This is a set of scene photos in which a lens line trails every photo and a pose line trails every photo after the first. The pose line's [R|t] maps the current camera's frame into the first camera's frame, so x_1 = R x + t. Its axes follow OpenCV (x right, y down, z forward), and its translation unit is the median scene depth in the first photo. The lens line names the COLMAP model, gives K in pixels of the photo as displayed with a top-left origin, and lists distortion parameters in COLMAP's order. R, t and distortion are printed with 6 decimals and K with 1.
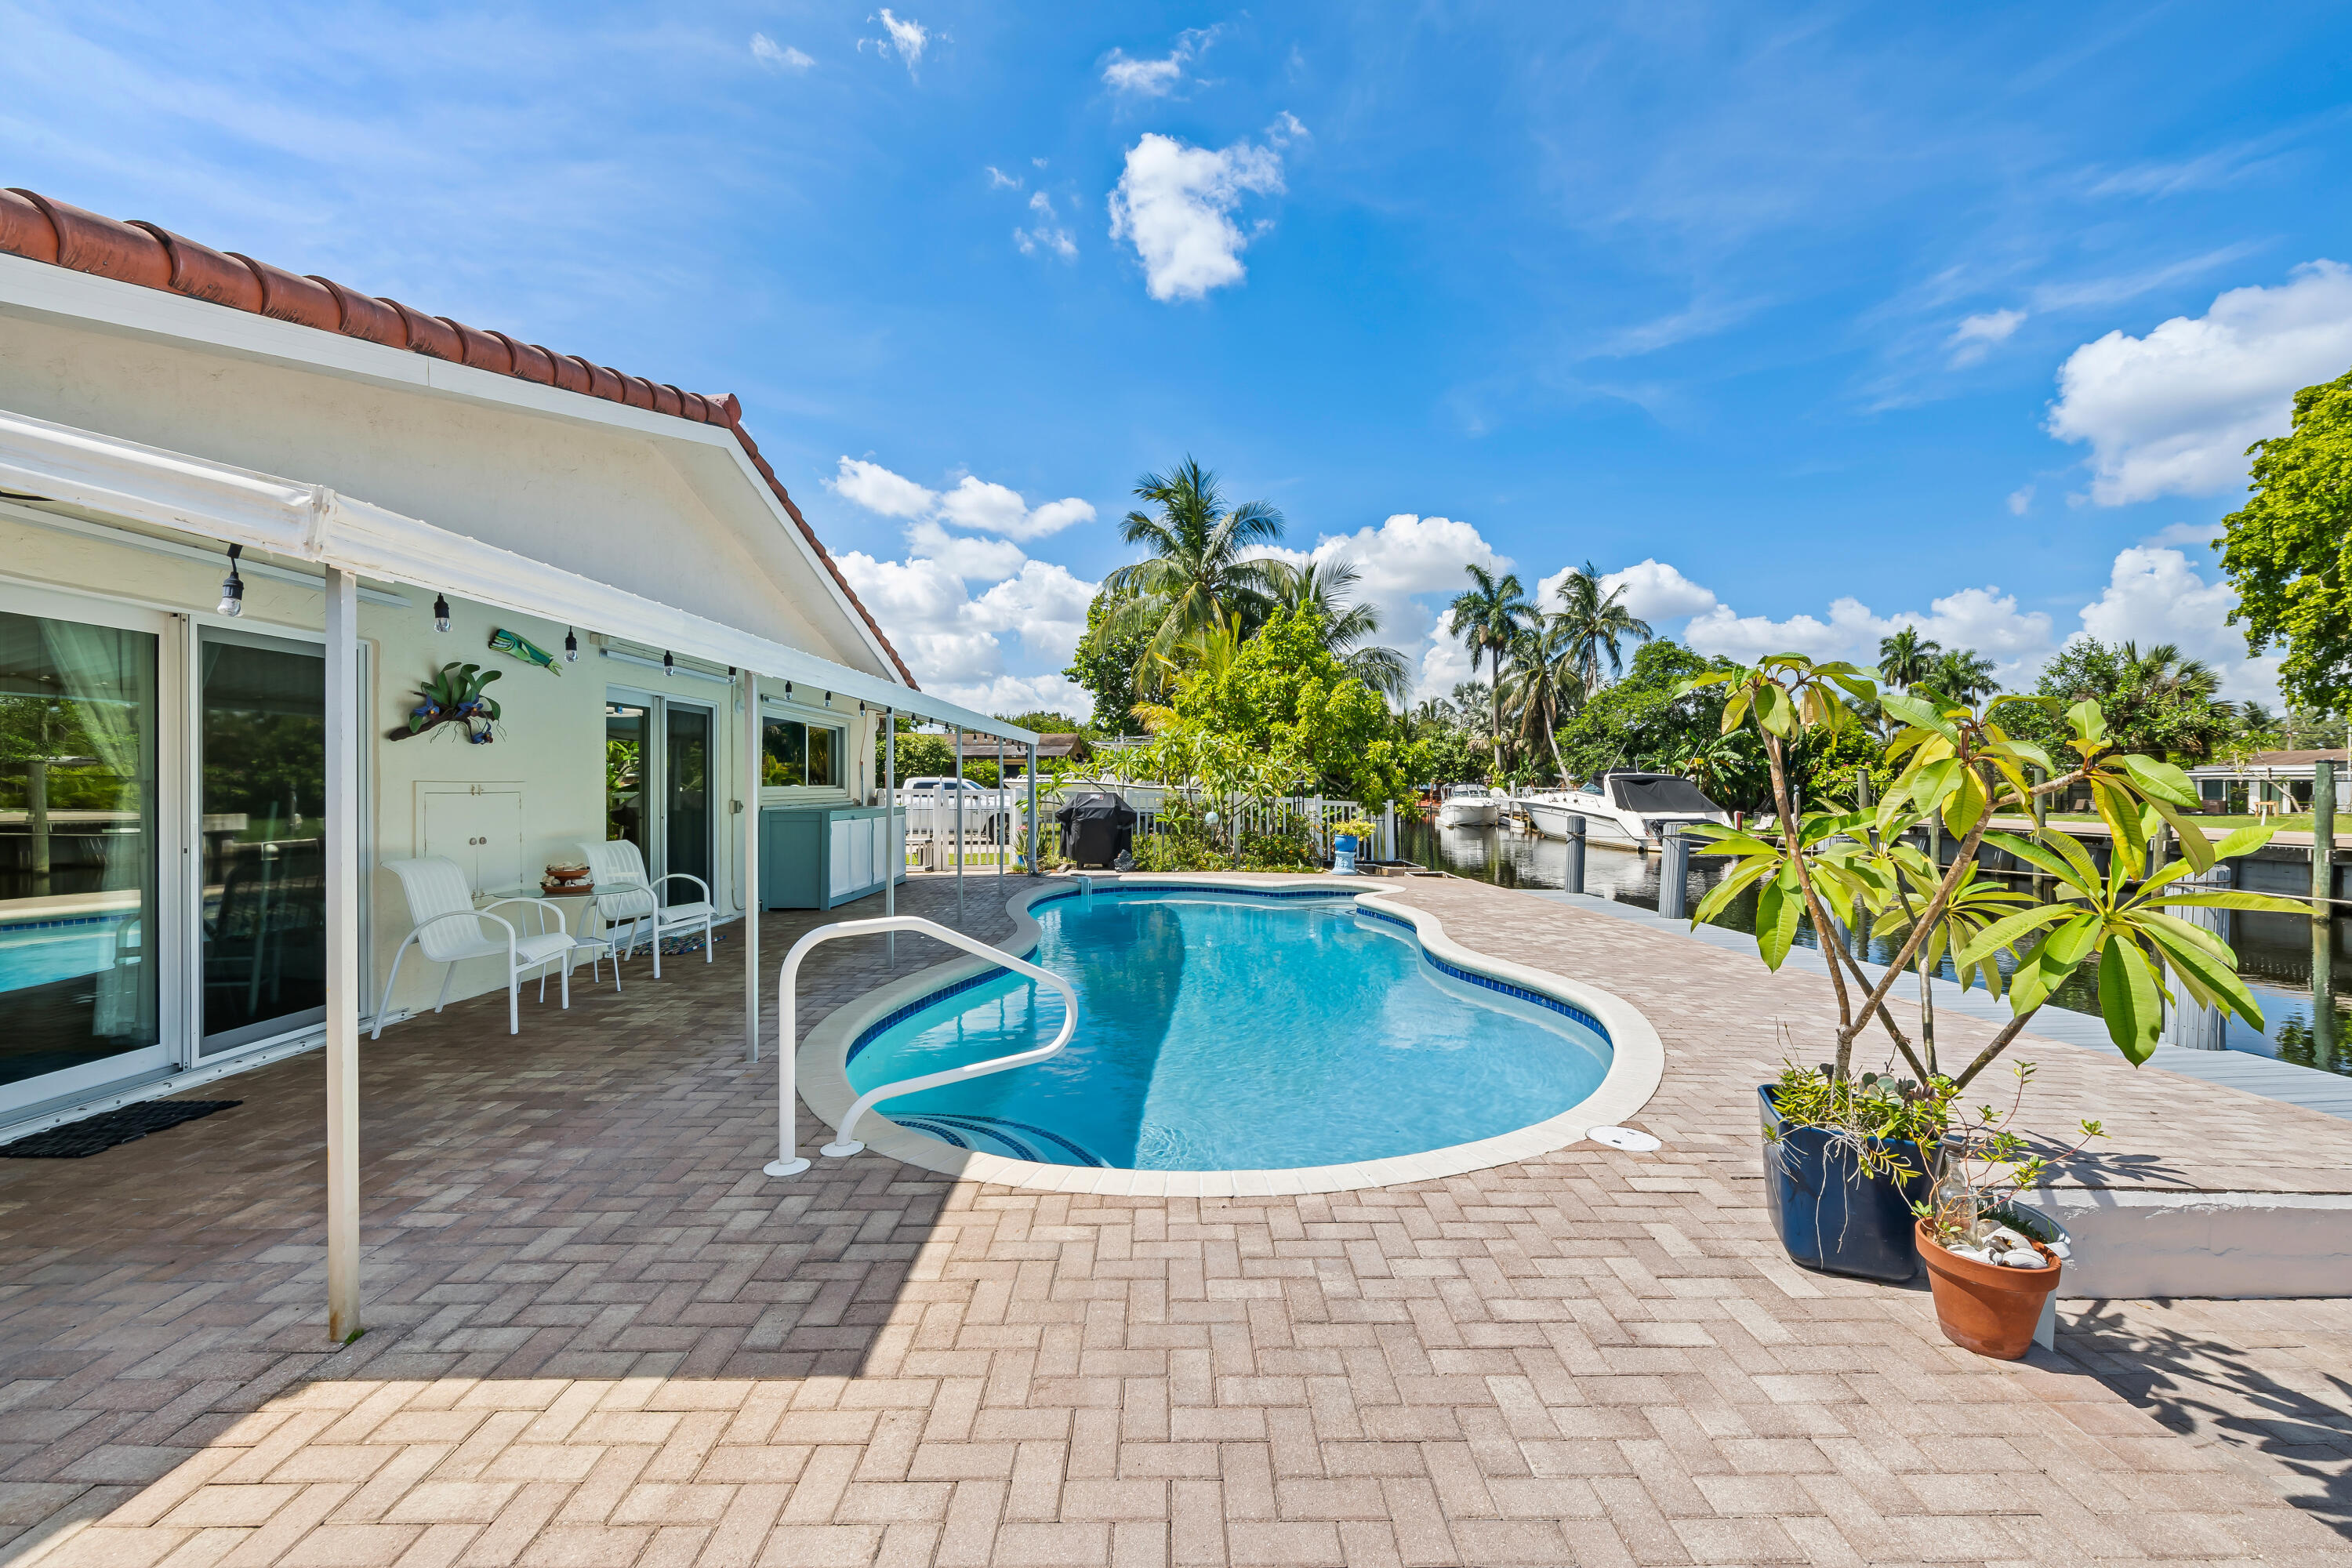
lens RADIAL K [[935.6, 0, 1177.8], [0, 935.6, 807.8], [0, 0, 1]] dist [0.001370, -0.002681]
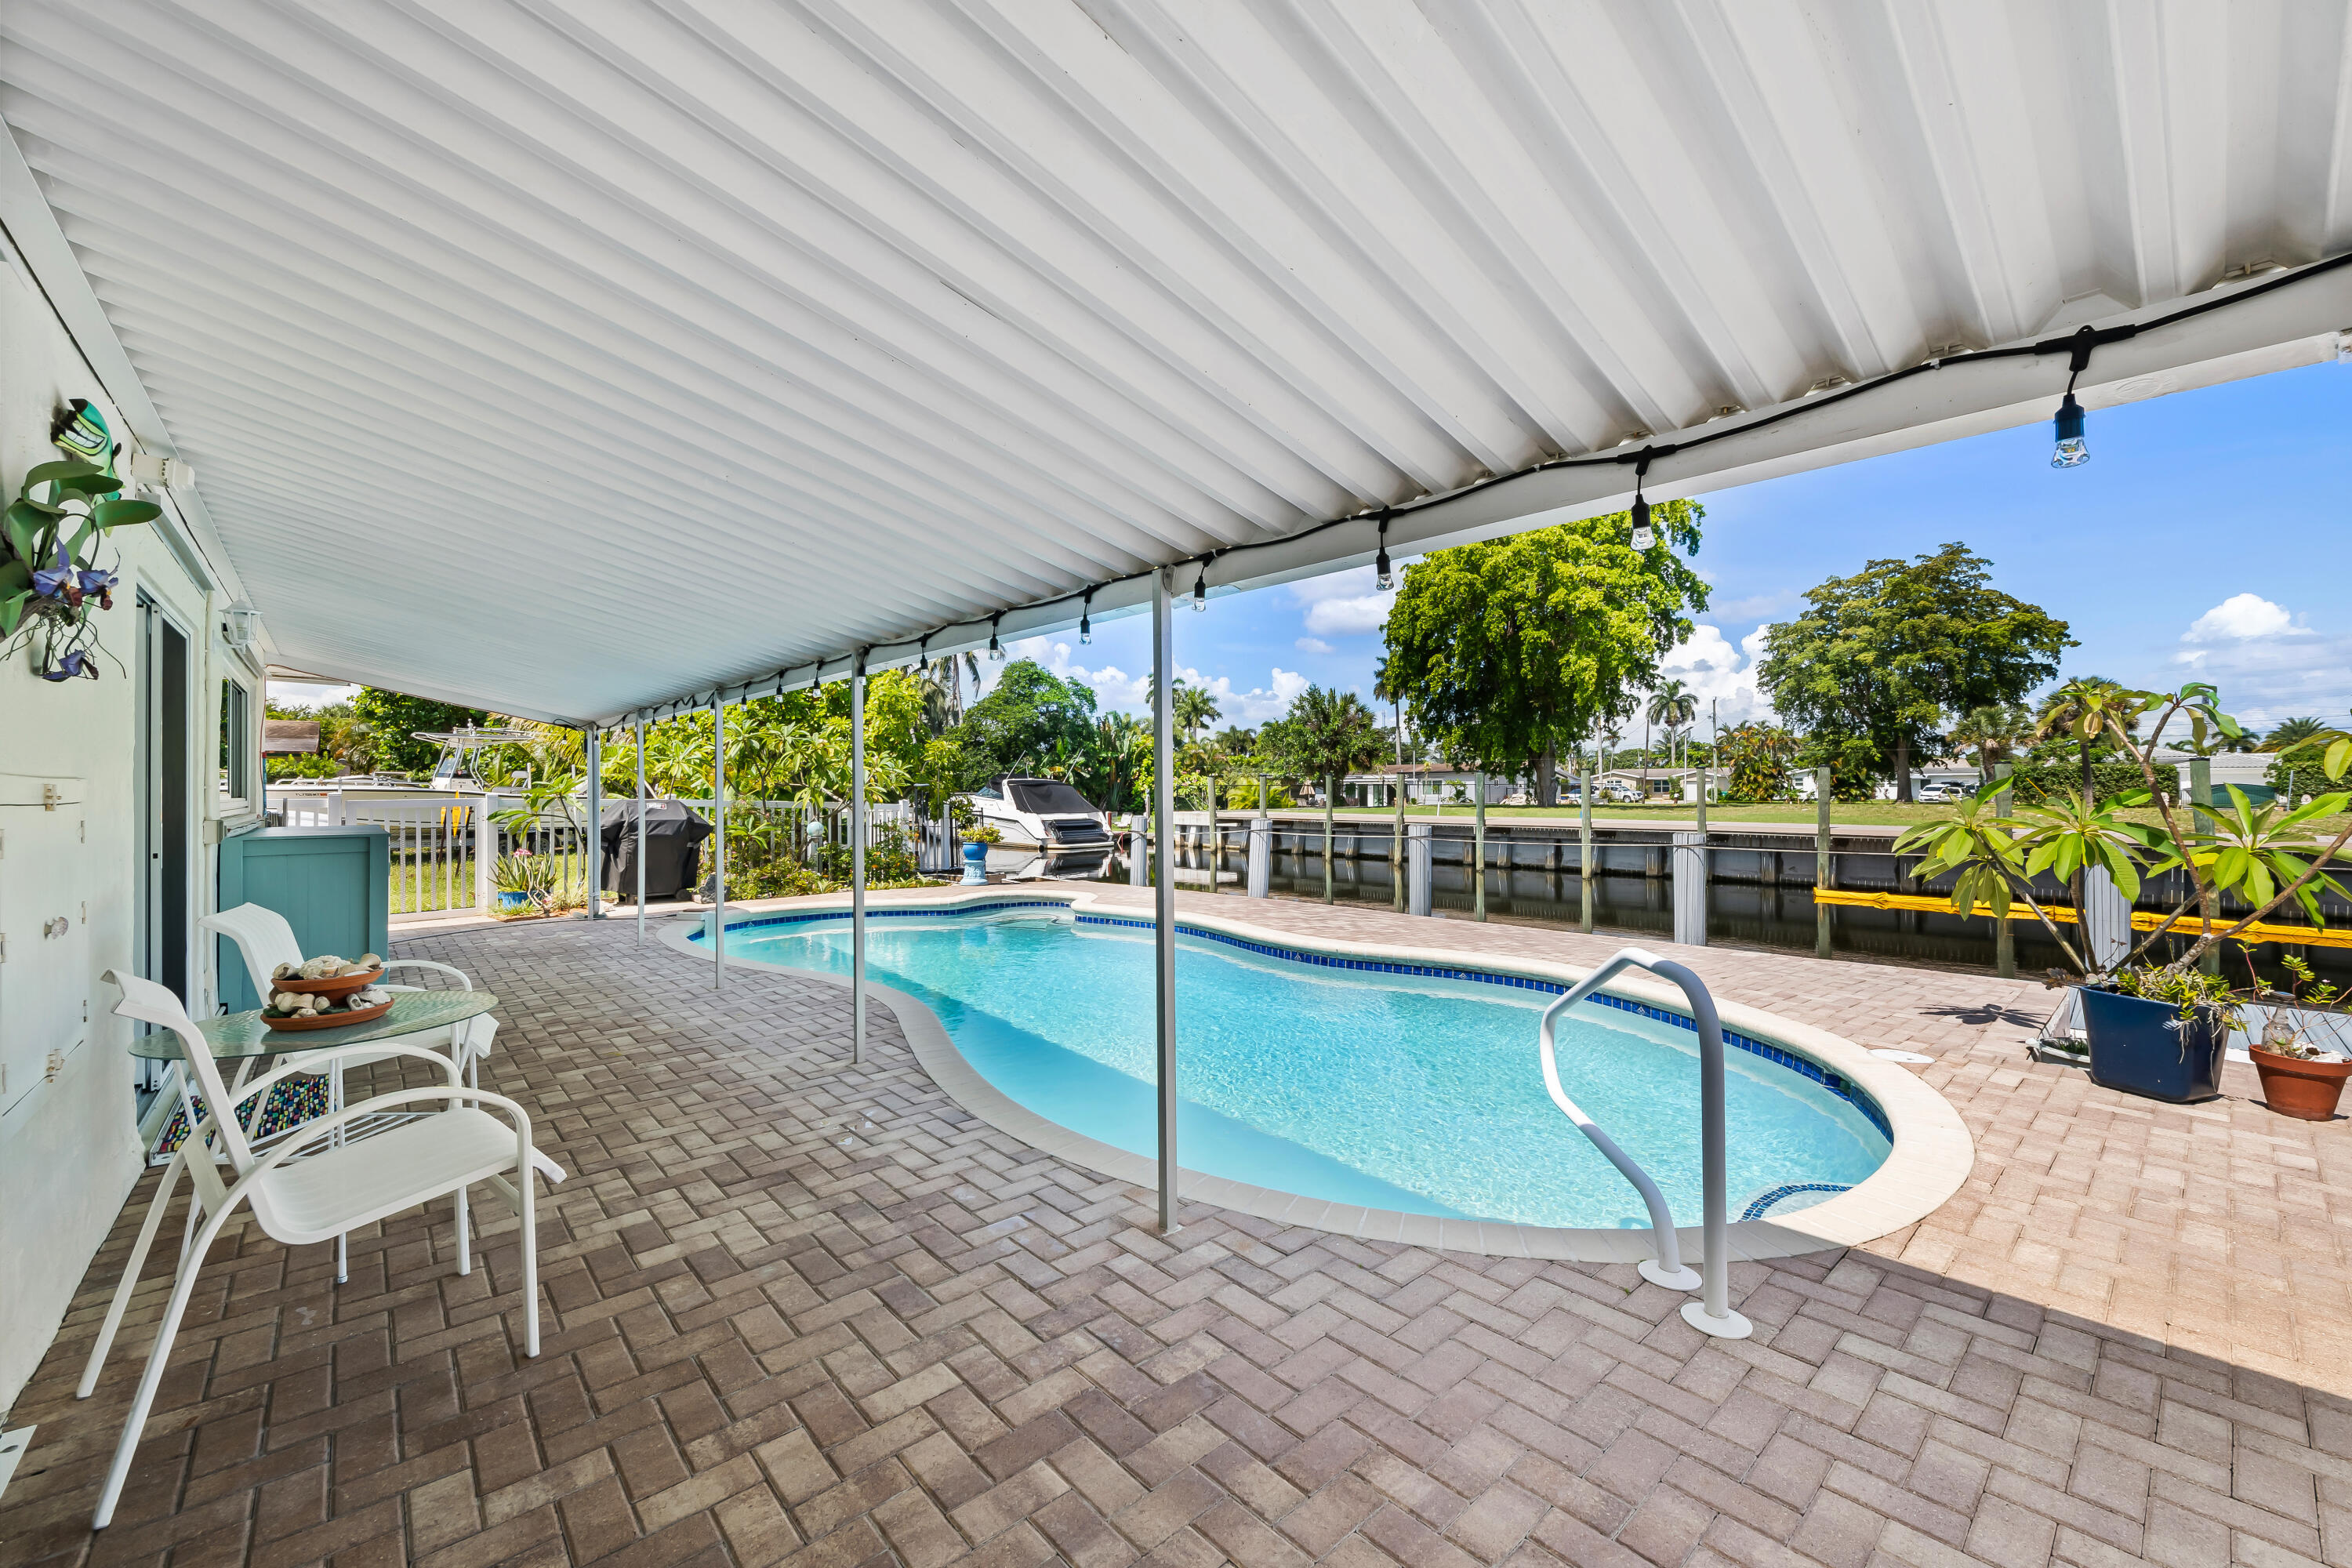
lens RADIAL K [[935.6, 0, 1182.4], [0, 935.6, 787.5], [0, 0, 1]] dist [0.001370, -0.002681]
pose [[0.755180, -0.003585, 0.655508, -0.105921], [0.022556, 0.999535, -0.020520, -0.000541], [-0.655129, 0.030282, 0.754910, 0.065412]]
